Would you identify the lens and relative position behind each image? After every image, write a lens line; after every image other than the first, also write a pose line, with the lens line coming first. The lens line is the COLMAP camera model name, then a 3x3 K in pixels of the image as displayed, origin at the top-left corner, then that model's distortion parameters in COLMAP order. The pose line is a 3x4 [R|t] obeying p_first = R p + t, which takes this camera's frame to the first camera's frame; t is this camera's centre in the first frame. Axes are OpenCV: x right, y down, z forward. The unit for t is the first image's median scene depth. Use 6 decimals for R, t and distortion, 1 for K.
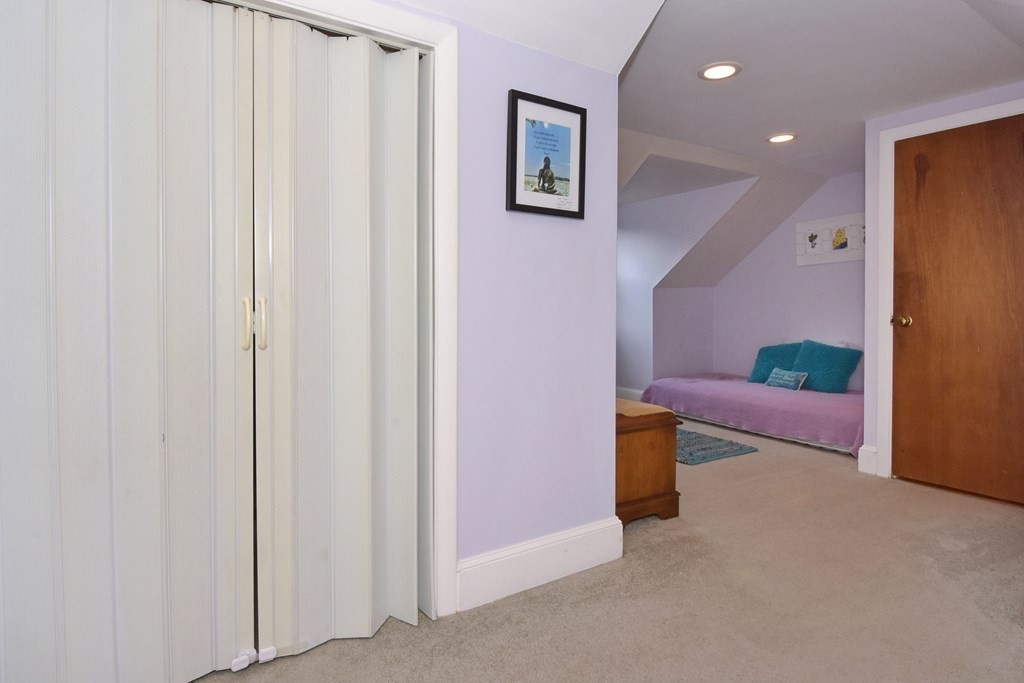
lens RADIAL K [[551.4, 0, 507.7], [0, 551.4, 310.6], [0, 0, 1]] dist [0.030767, -0.029794]
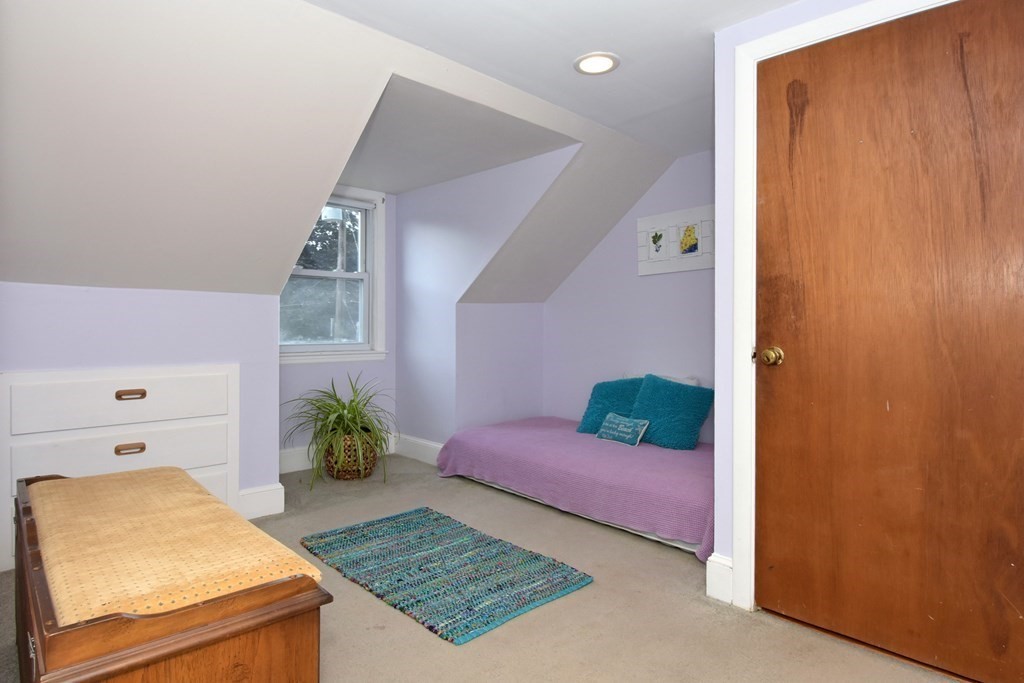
lens RADIAL K [[545.9, 0, 509.7], [0, 545.9, 318.5], [0, 0, 1]] dist [-0.002451, -0.000655]
pose [[0.981238, 0.008901, 0.192593, 0.279699], [-0.005009, 0.999773, -0.020688, -0.007950], [-0.192733, 0.019336, 0.981061, 0.414911]]
